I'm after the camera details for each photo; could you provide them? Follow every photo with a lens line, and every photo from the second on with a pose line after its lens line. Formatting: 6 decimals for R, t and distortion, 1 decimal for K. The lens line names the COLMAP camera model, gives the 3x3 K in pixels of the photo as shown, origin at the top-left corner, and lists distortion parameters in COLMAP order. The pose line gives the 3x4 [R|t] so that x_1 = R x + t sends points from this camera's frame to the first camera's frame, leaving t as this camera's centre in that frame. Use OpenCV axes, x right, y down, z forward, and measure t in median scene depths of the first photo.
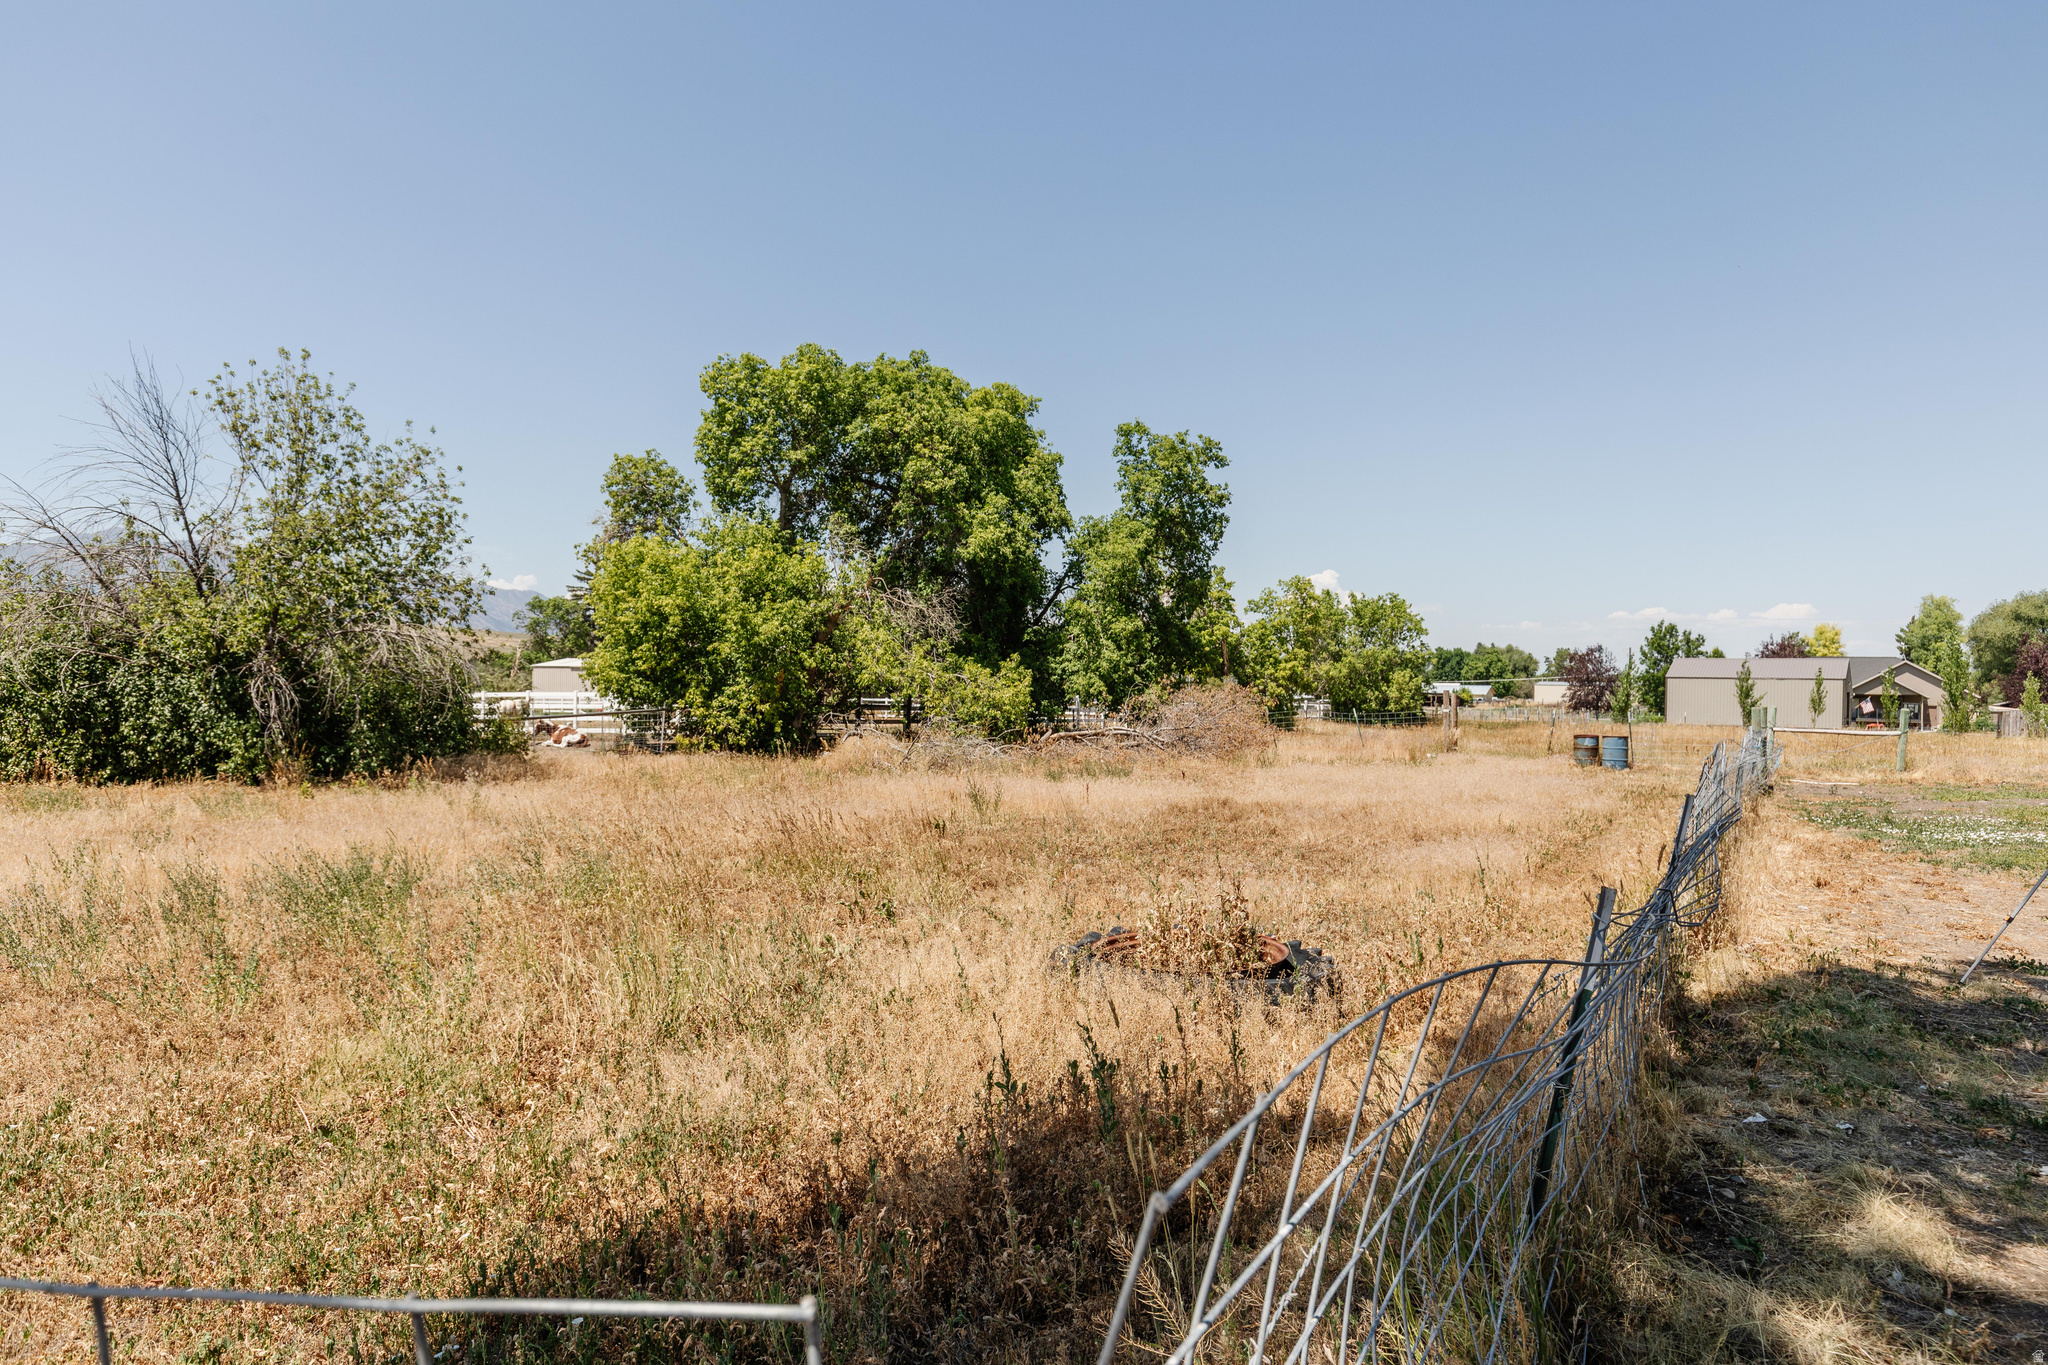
lens RADIAL K [[1362.8, 0, 1028.1], [0, 1362.8, 688.0], [0, 0, 1]] dist [0.000807, 0.000112]
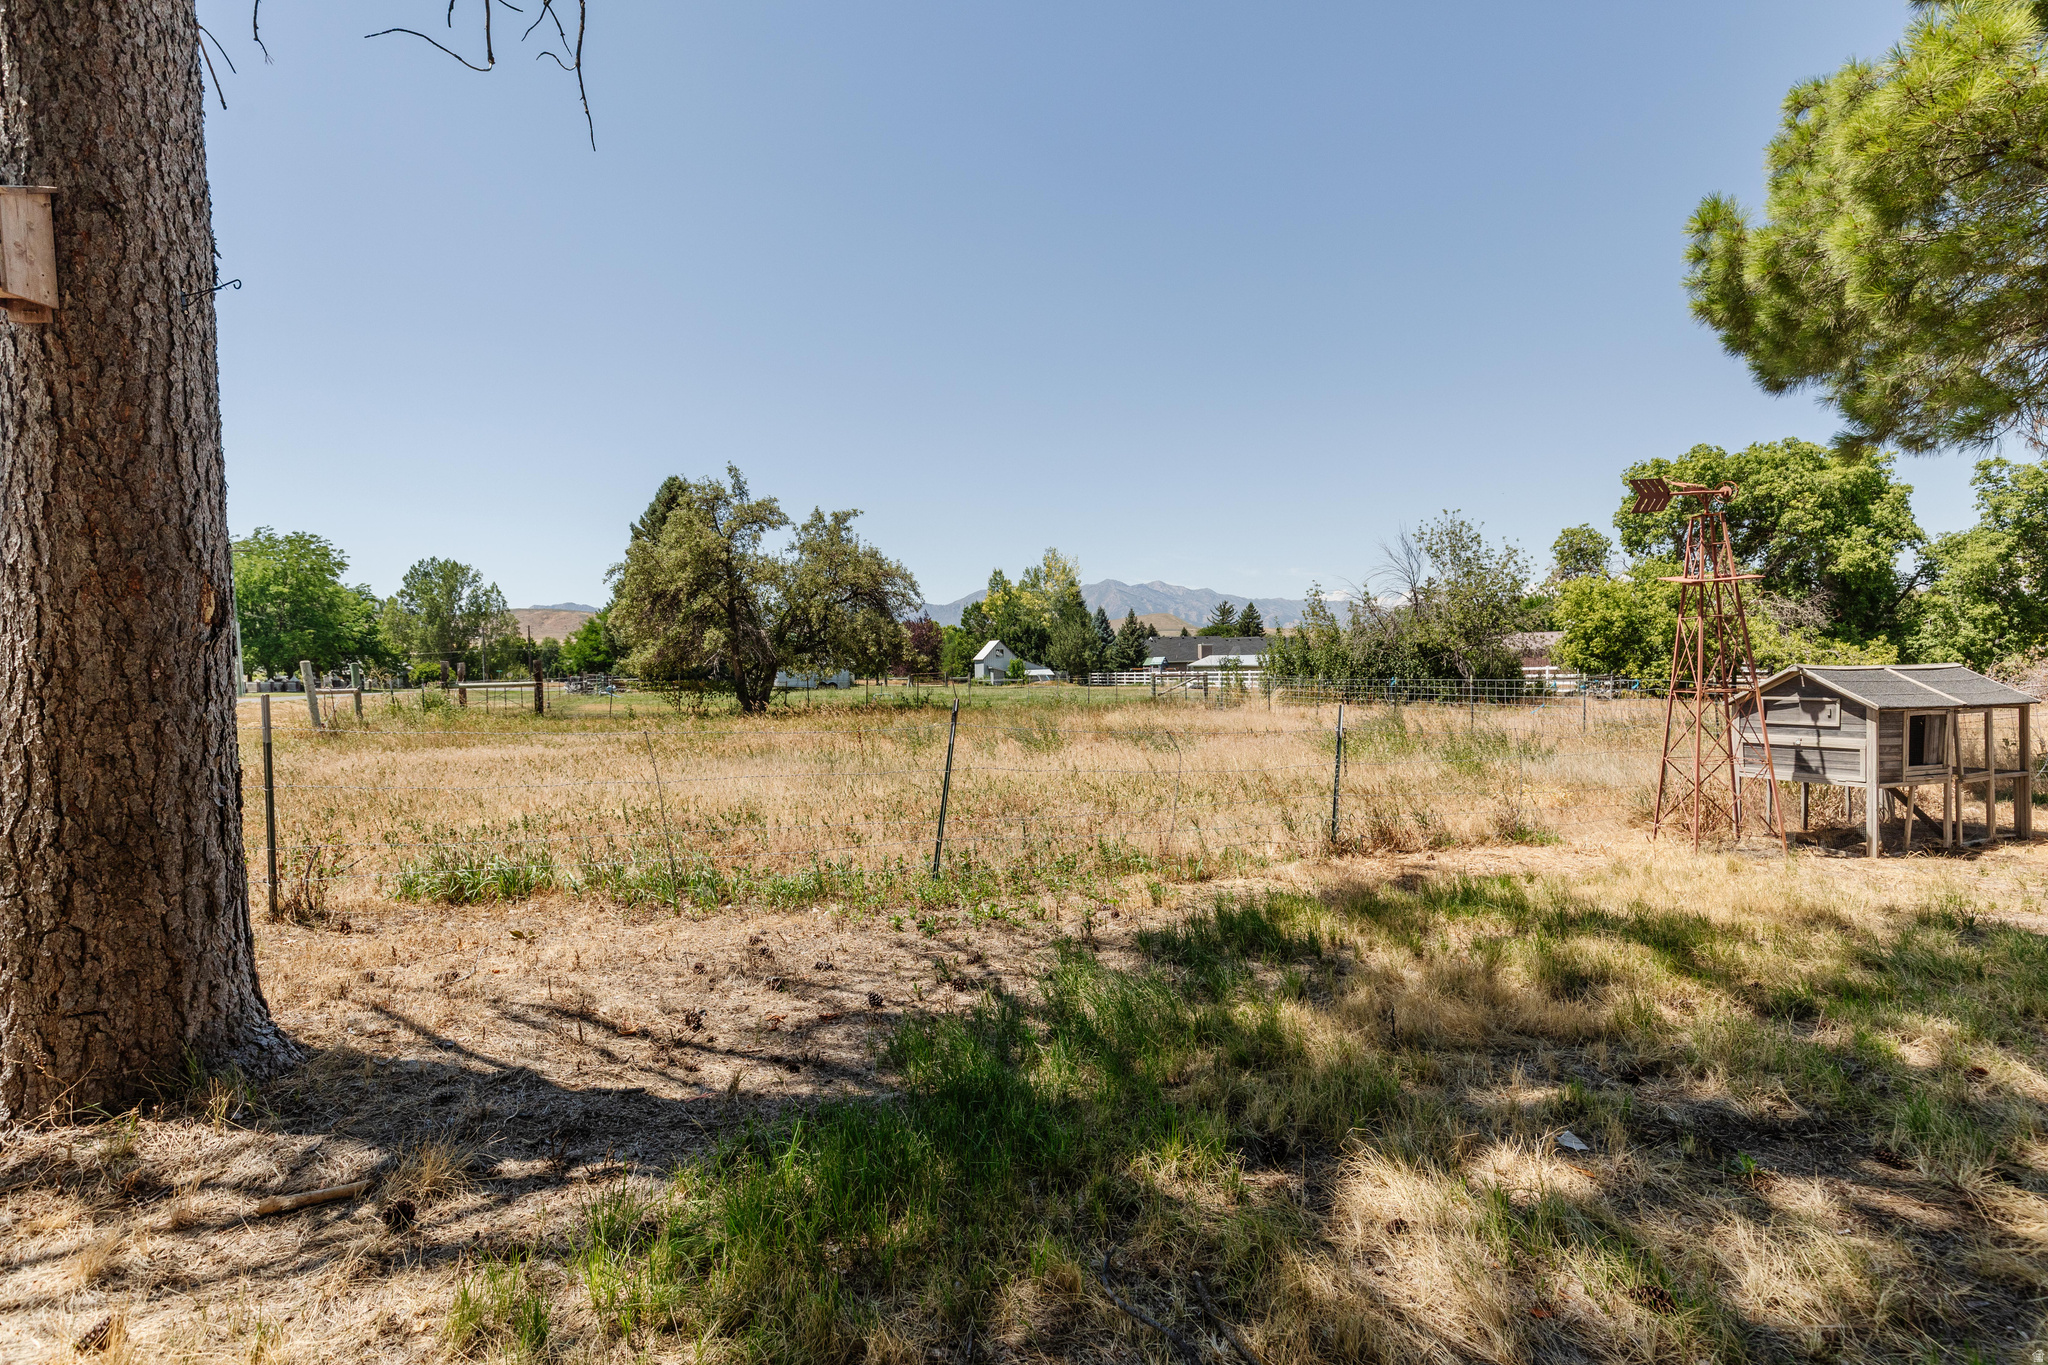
lens RADIAL K [[952.0, 0, 1012.8], [0, 952.0, 690.7], [0, 0, 1]] dist [0.010794, -0.000854]
pose [[0.766392, -0.002615, -0.642368, -0.058400], [0.016063, 0.999757, 0.015096, 0.004030], [0.642172, -0.021888, 0.766248, -0.375832]]
